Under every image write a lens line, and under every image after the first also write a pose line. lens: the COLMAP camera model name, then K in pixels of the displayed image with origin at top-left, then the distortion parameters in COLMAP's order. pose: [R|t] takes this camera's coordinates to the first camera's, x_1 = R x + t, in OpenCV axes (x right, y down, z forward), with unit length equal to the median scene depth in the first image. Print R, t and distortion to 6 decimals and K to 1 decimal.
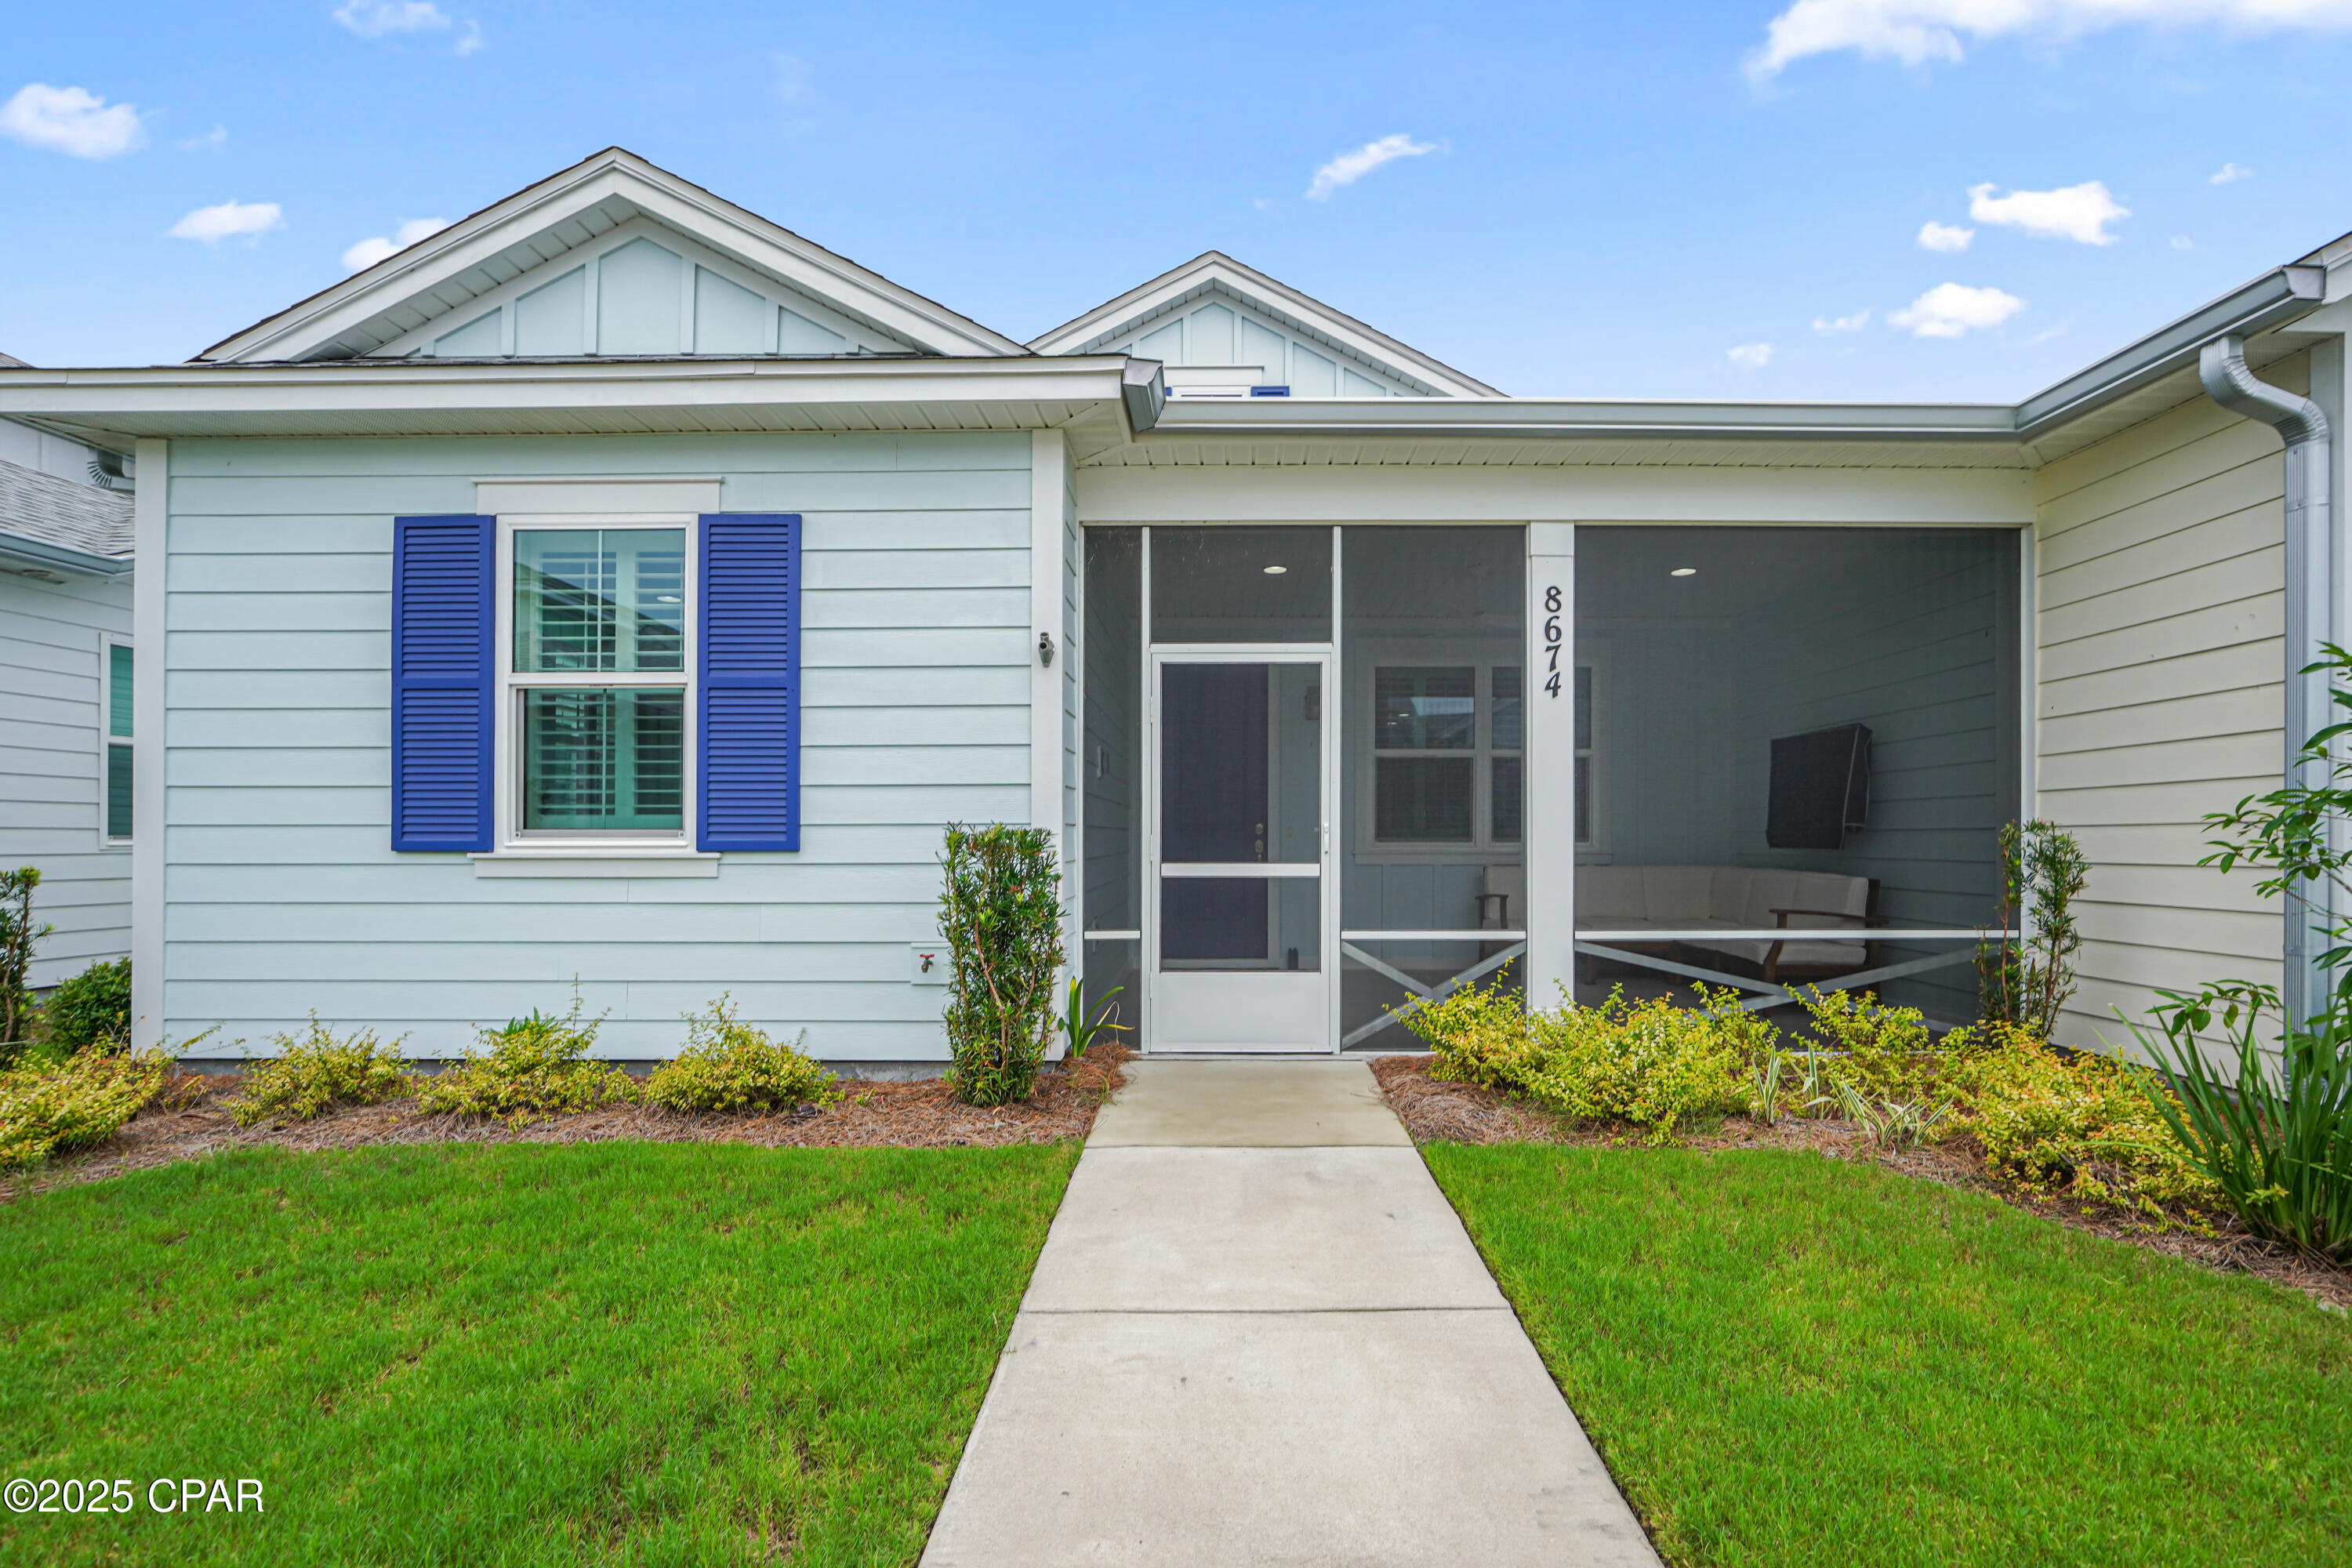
lens RADIAL K [[1005.8, 0, 1178.5], [0, 1005.8, 820.4], [0, 0, 1]] dist [-0.011678, 0.000354]
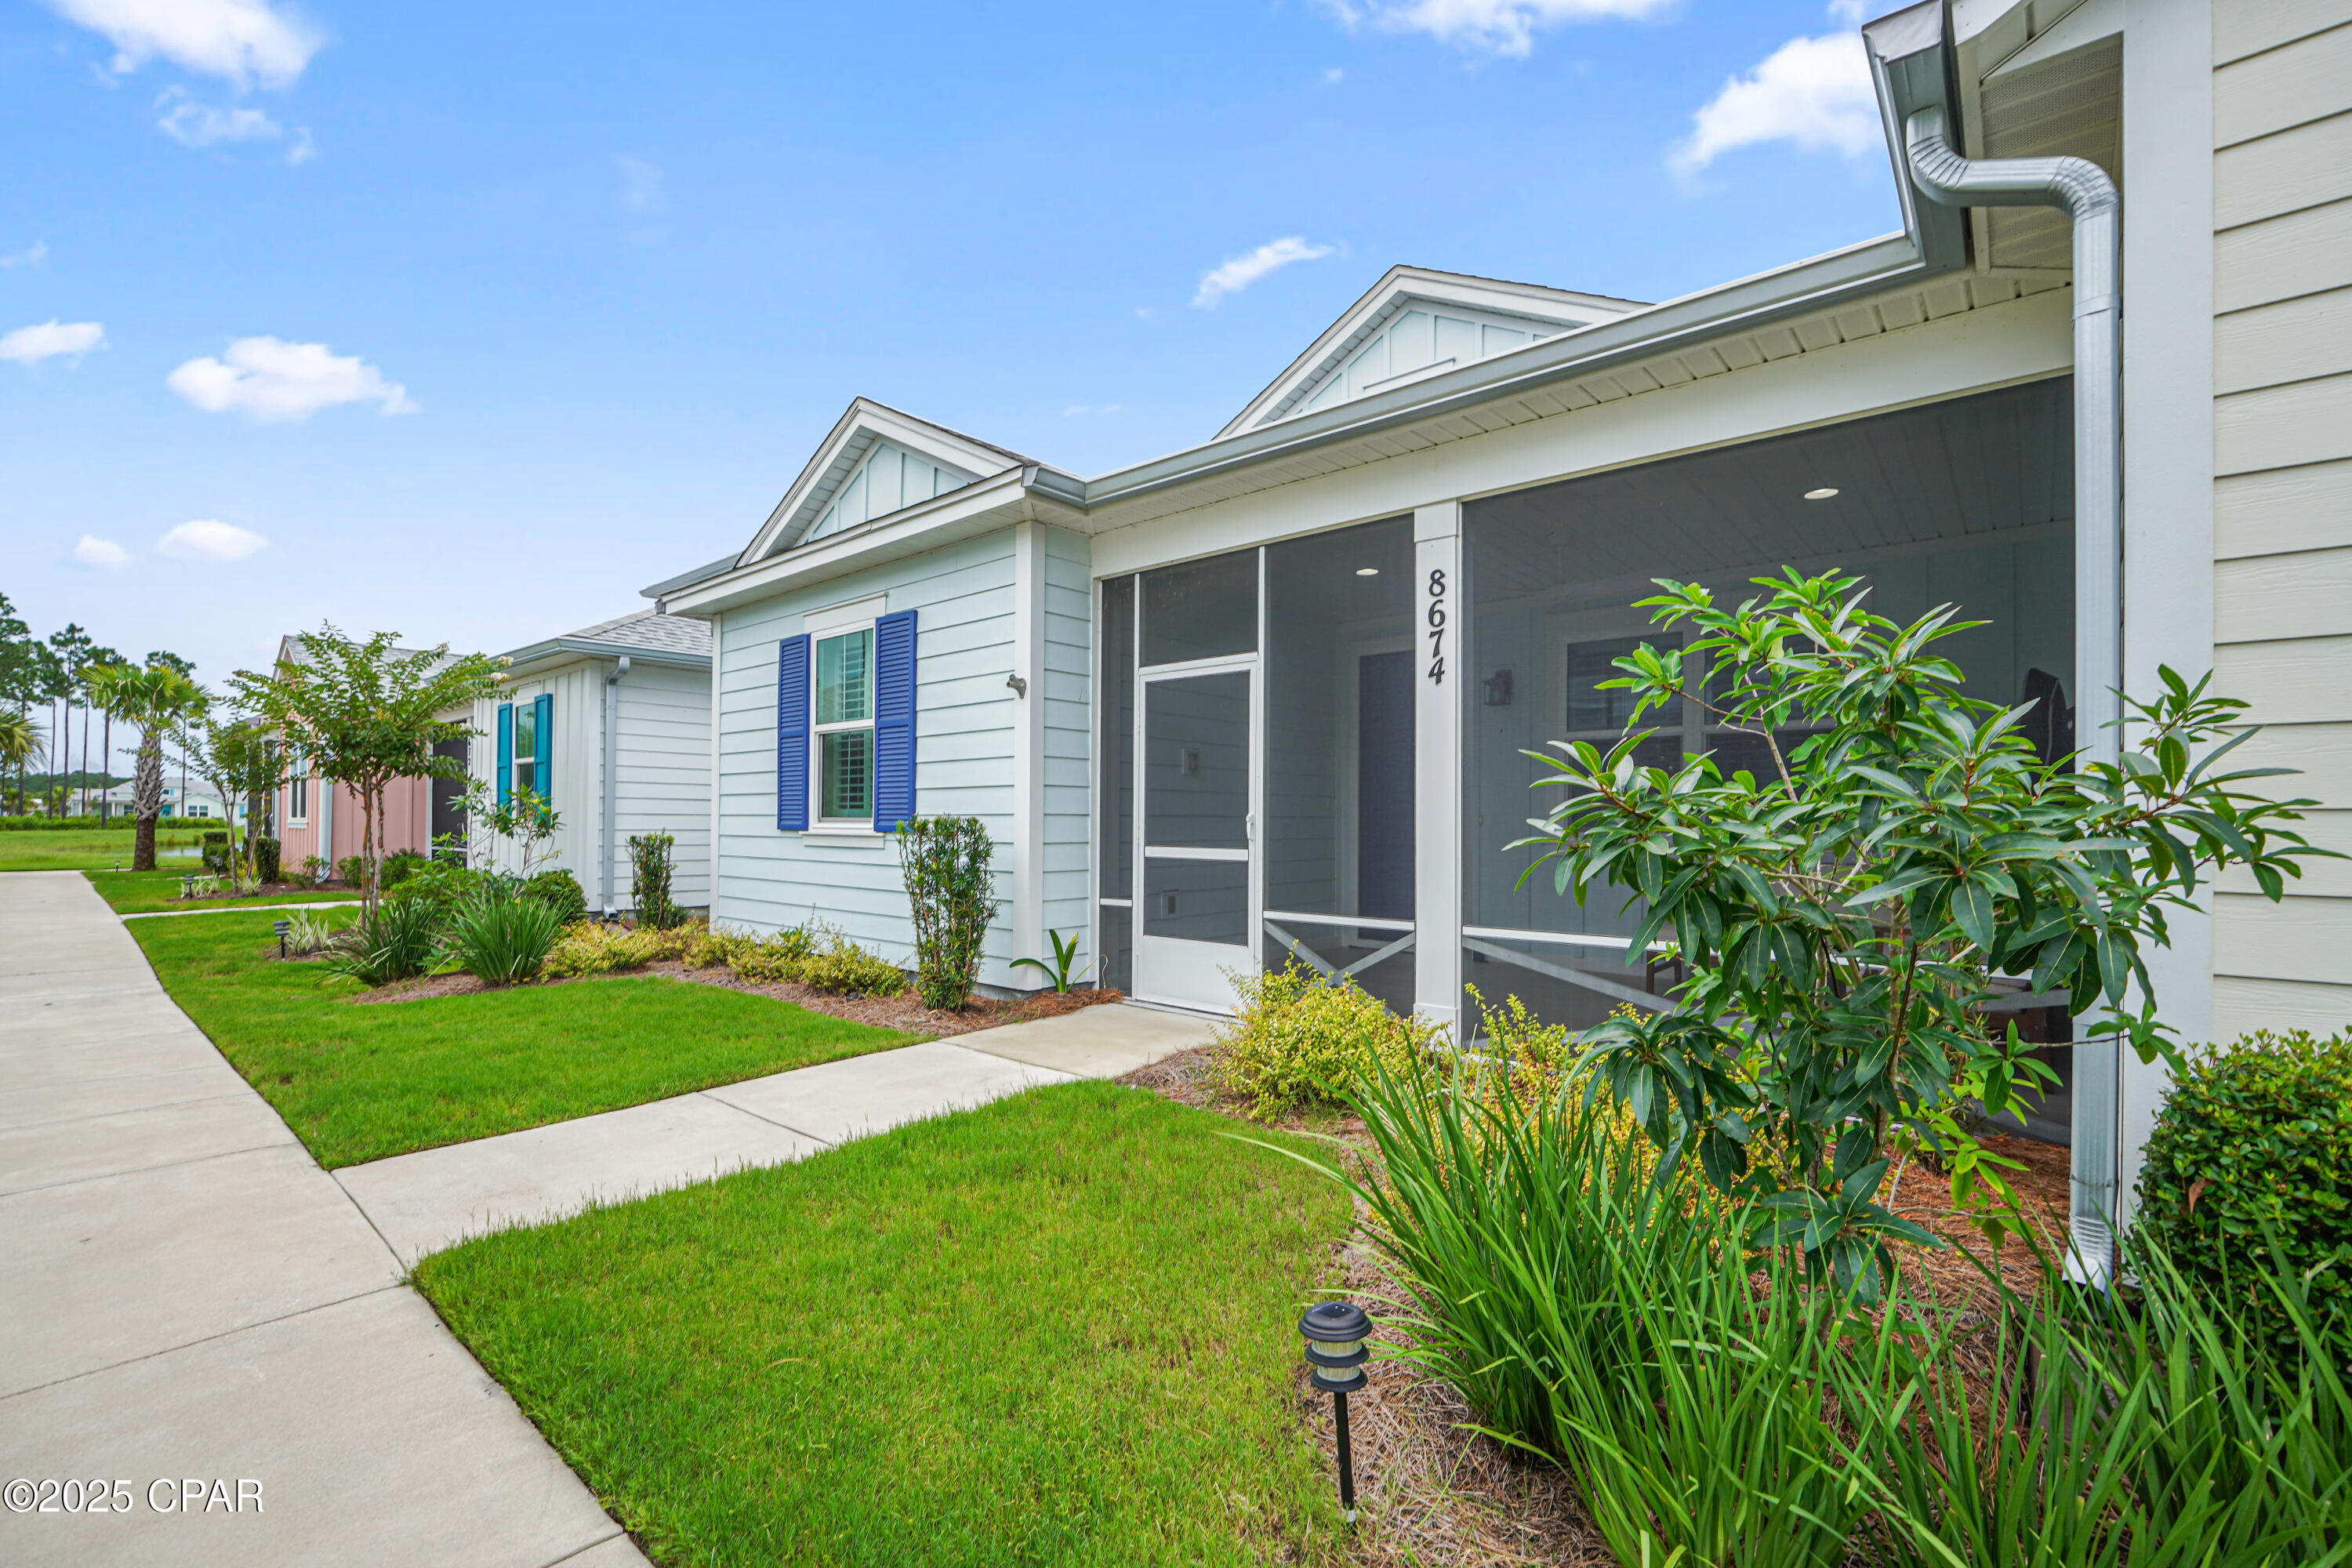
lens RADIAL K [[997.5, 0, 1176.6], [0, 997.5, 793.2], [0, 0, 1]] dist [-0.014492, 0.000025]
pose [[0.761904, -0.014105, -0.647537, 0.804749], [0.004721, 0.999857, -0.016225, -0.001953], [0.647673, 0.009305, 0.761862, 0.101014]]
